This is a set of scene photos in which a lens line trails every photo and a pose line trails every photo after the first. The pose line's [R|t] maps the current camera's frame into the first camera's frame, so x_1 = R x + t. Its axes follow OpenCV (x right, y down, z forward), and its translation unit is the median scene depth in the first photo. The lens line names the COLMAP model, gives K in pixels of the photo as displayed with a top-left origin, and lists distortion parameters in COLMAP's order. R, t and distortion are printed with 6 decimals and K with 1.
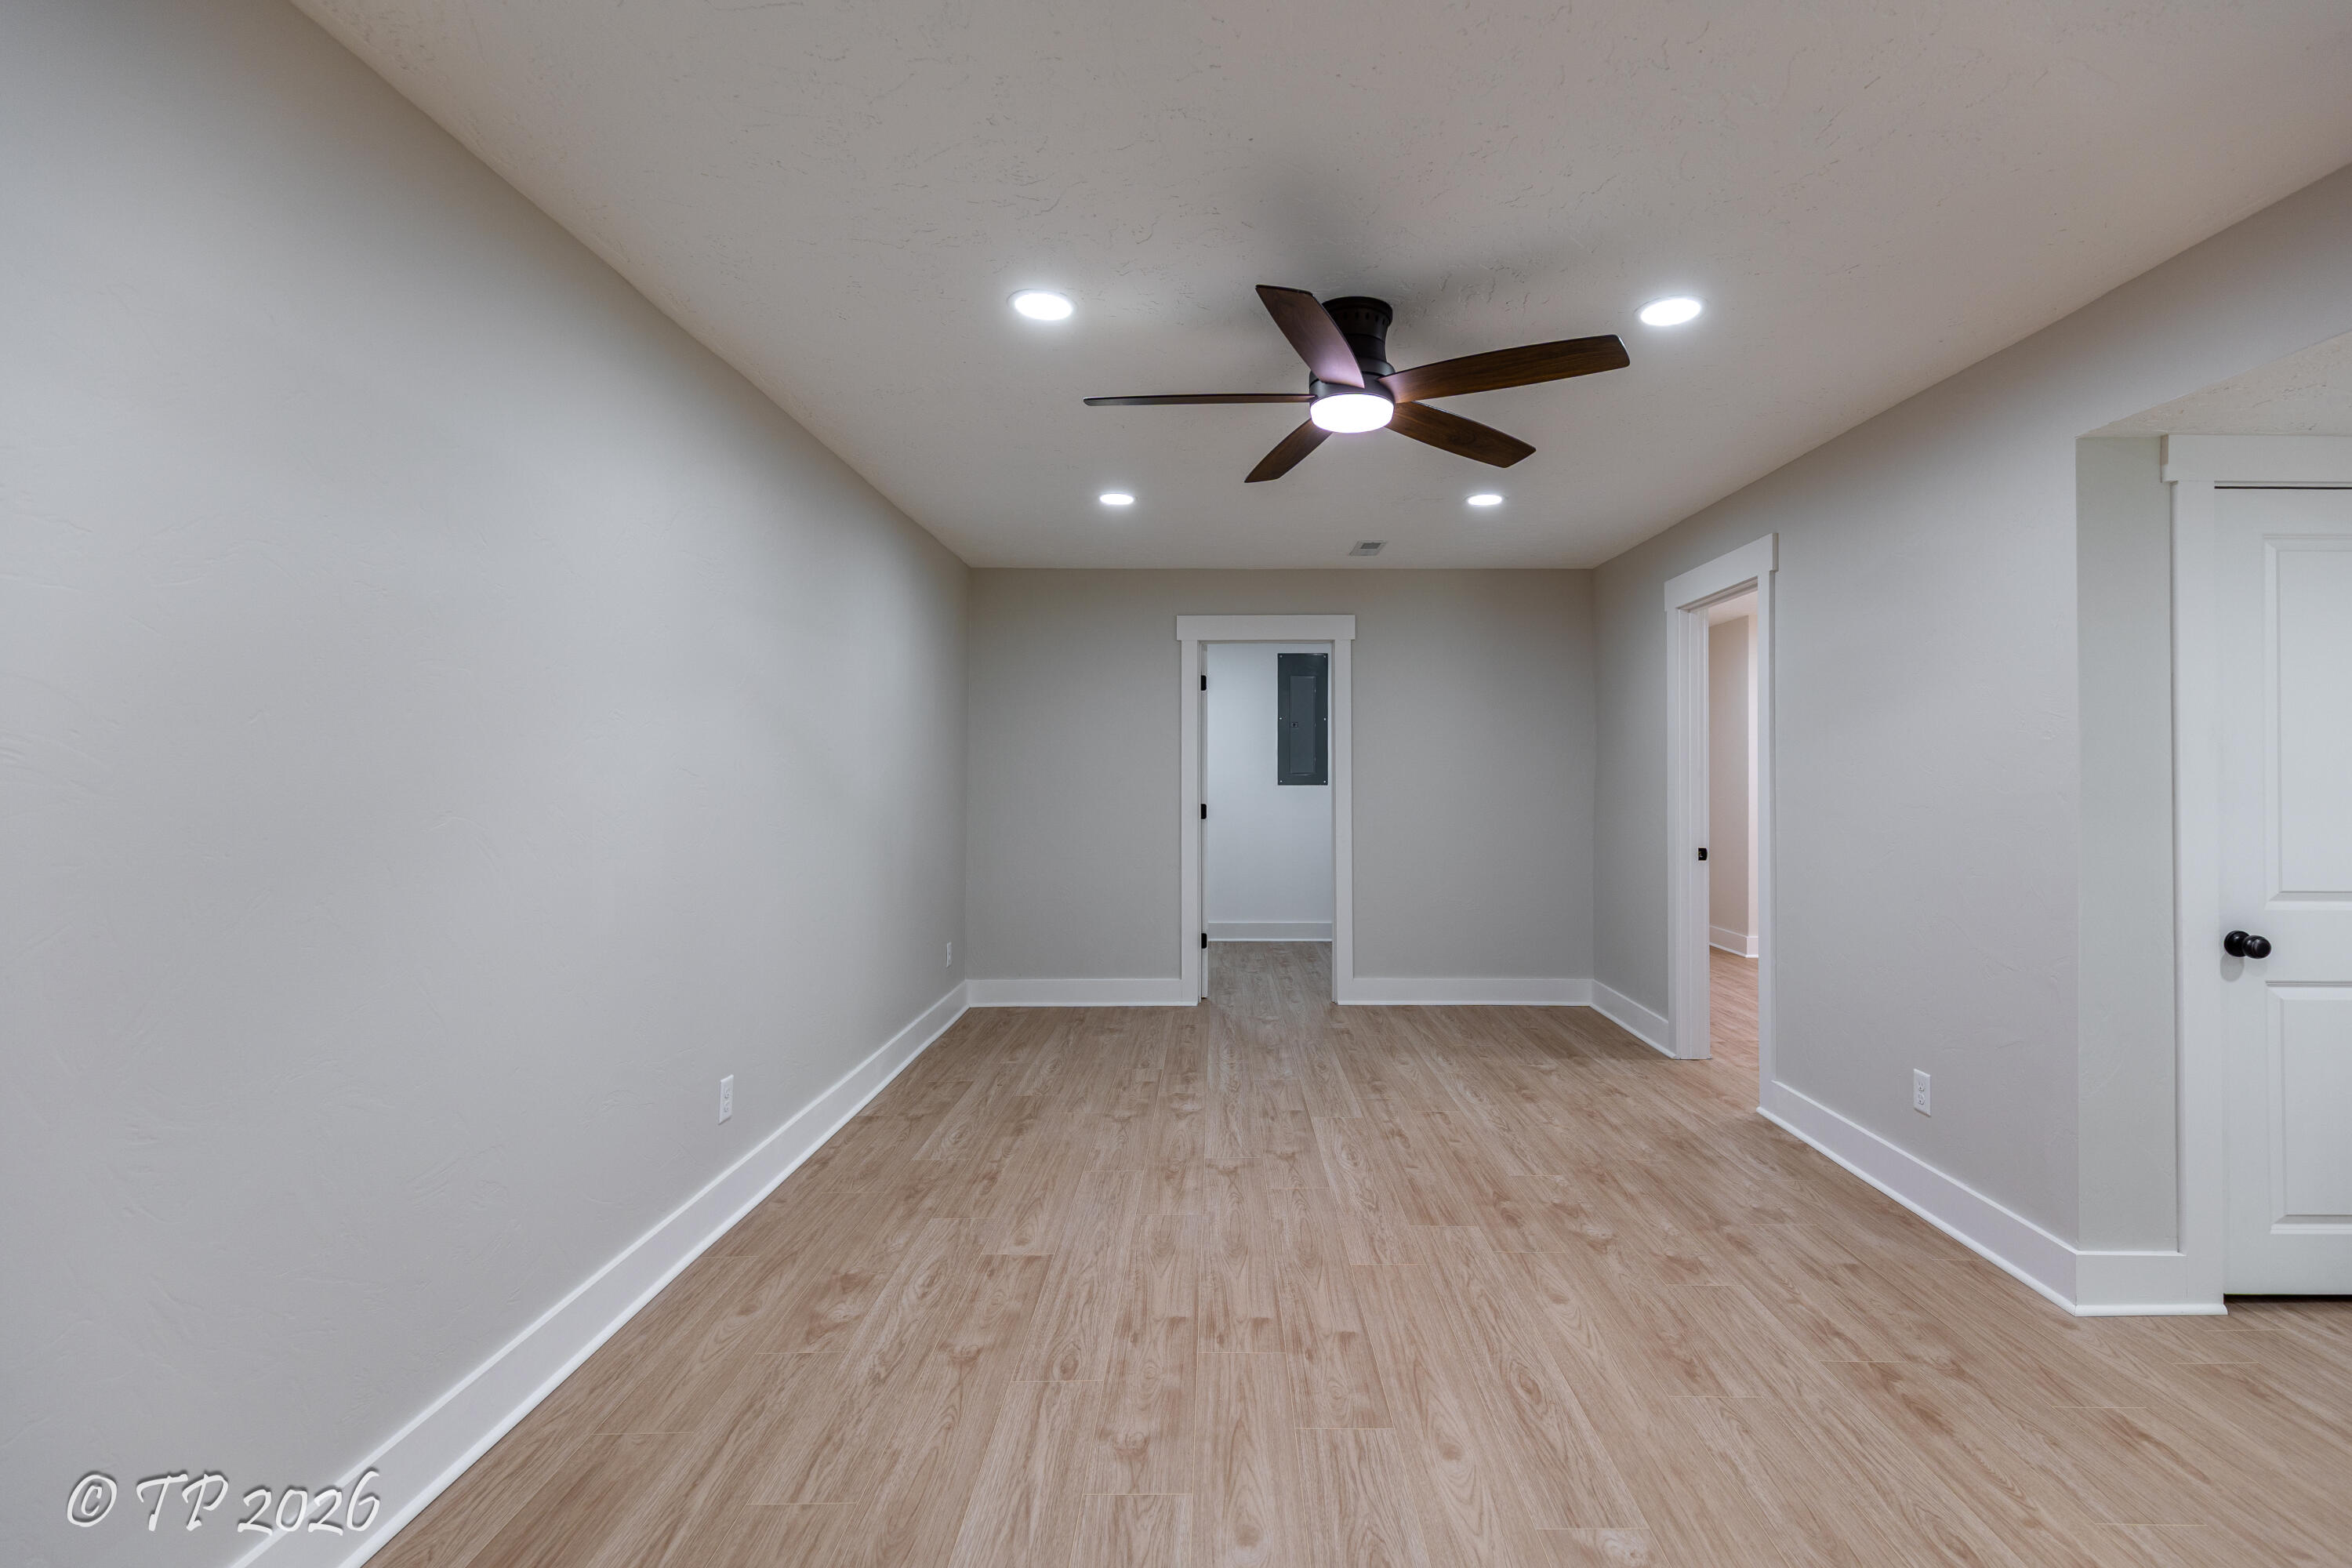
lens RADIAL K [[1067.1, 0, 1173.9], [0, 1067.1, 764.1], [0, 0, 1]] dist [0.011129, -0.002435]
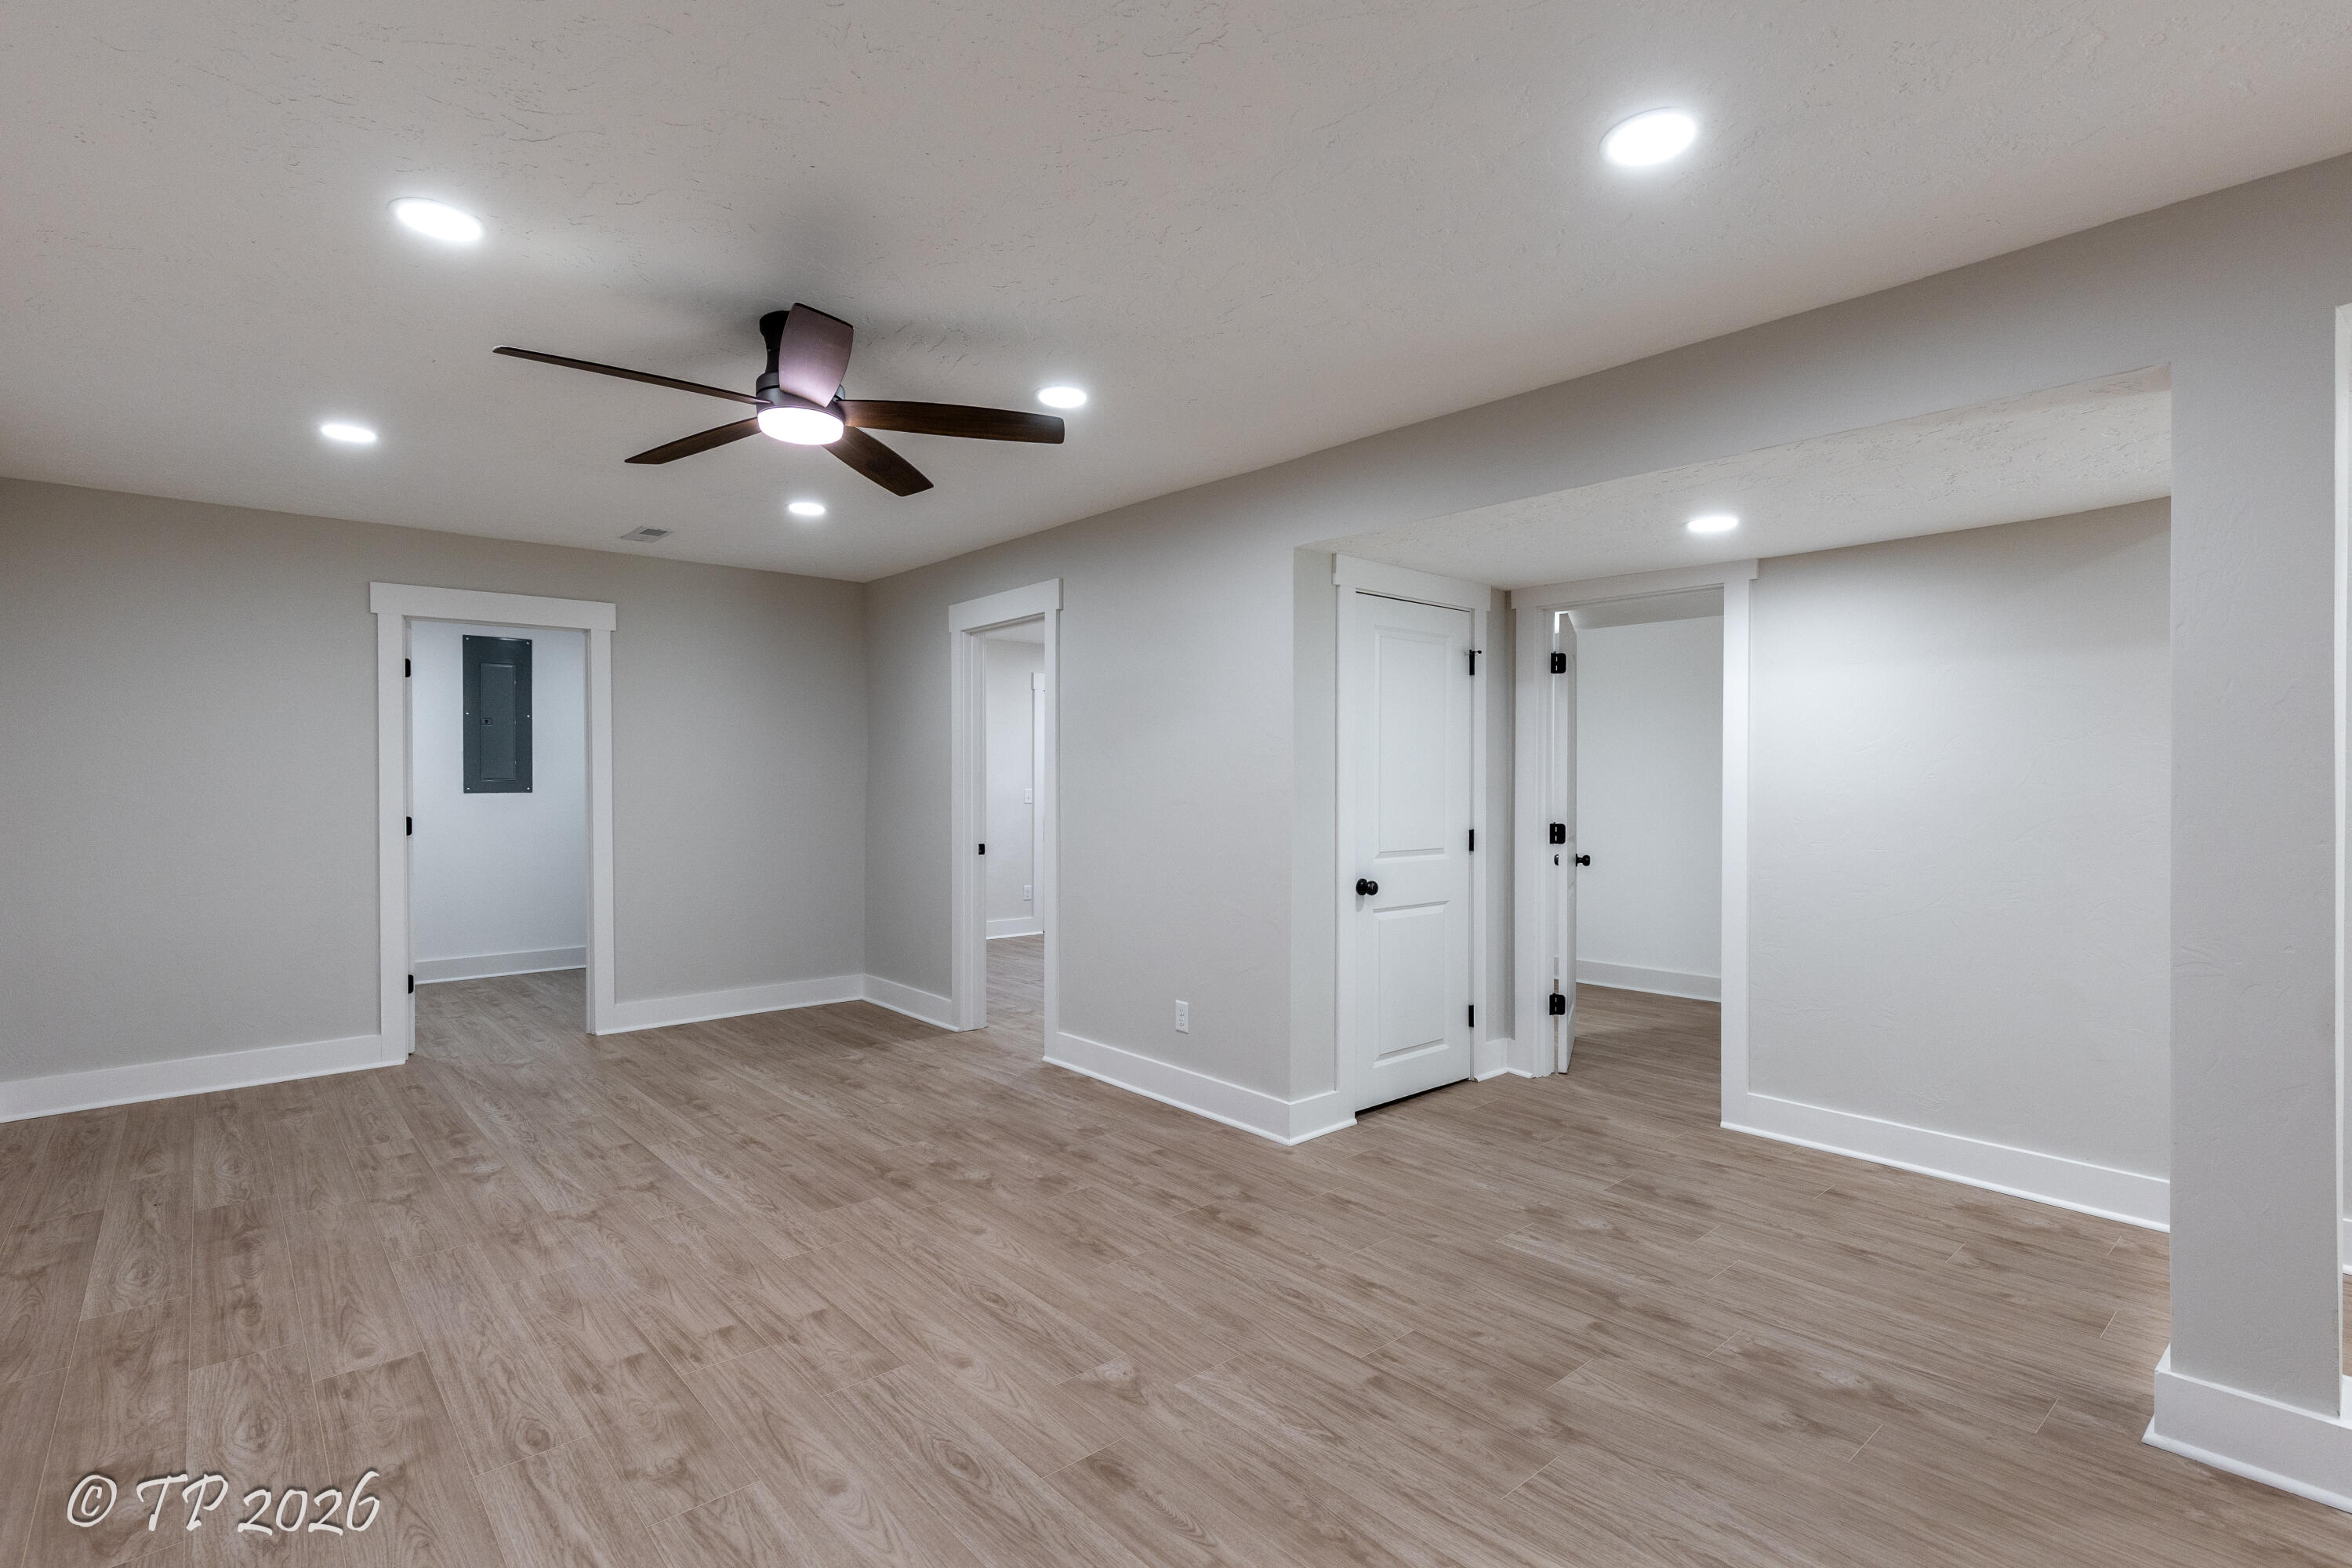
lens RADIAL K [[1067.1, 0, 1172.0], [0, 1067.1, 791.6], [0, 0, 1]] dist [0.011129, -0.002435]
pose [[0.775517, -0.010205, 0.631244, -0.192230], [-0.003160, 0.999794, 0.020045, -0.000776], [-0.631319, -0.017540, 0.775325, -0.021076]]
